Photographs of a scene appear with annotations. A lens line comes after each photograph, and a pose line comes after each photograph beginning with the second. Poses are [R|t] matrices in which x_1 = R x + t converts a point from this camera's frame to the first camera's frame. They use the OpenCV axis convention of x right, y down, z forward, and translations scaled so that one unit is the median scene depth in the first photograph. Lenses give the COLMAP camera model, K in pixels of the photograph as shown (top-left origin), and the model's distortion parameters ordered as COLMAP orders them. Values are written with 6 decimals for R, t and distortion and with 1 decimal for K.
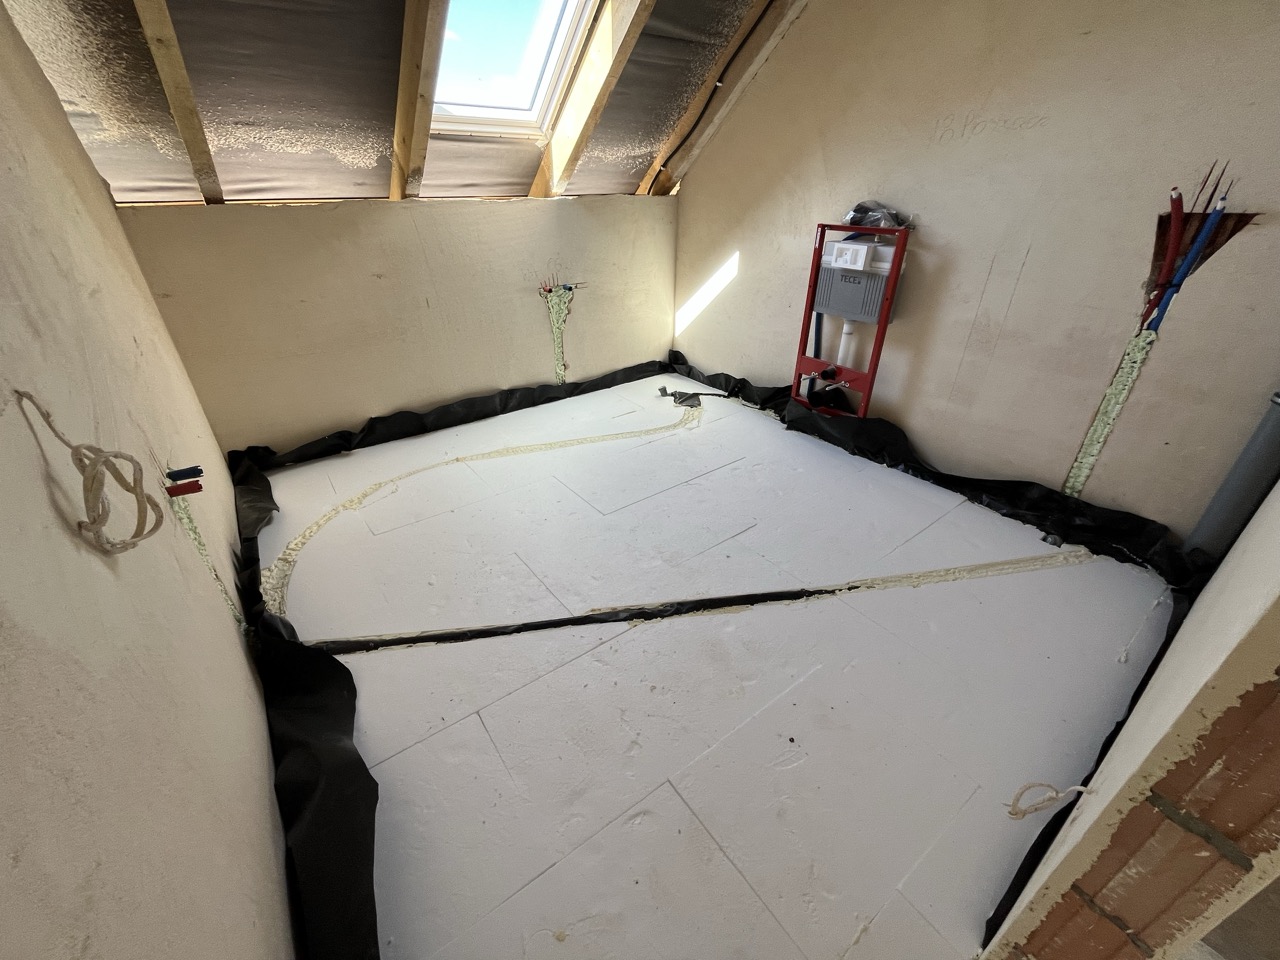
lens RADIAL K [[515.6, 0, 637.6], [0, 515.6, 480.0], [0, 0, 1]] dist [-0.002974, 0.000418]
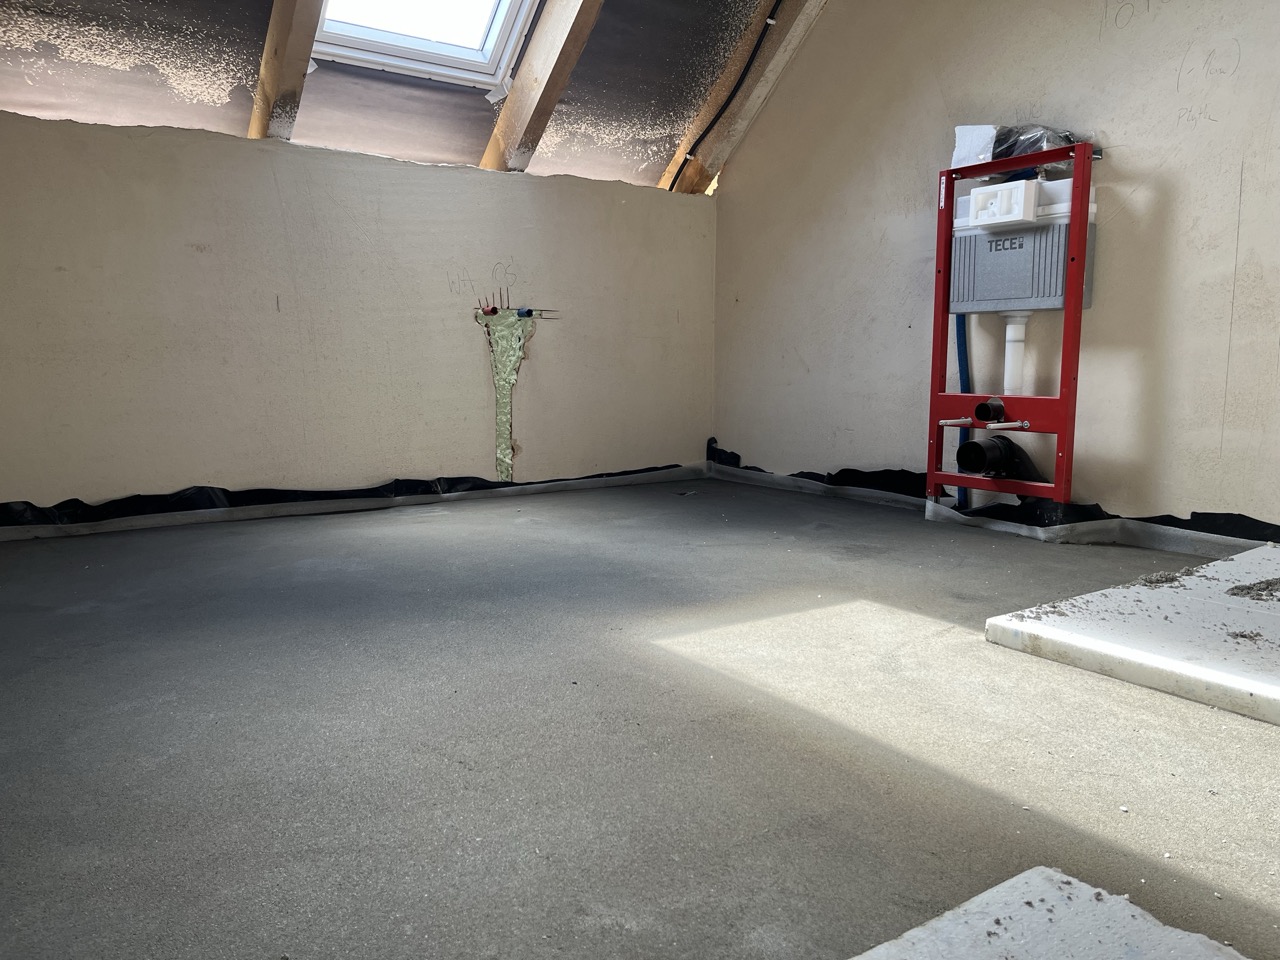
lens RADIAL K [[949.5, 0, 648.3], [0, 949.5, 482.8], [0, 0, 1]] dist [0.014603, -0.039609]
pose [[0.999610, 0.003007, -0.027750, 0.038104], [-0.012948, 0.930706, -0.365540, 0.221398], [0.024728, 0.365757, 0.930382, 0.086176]]
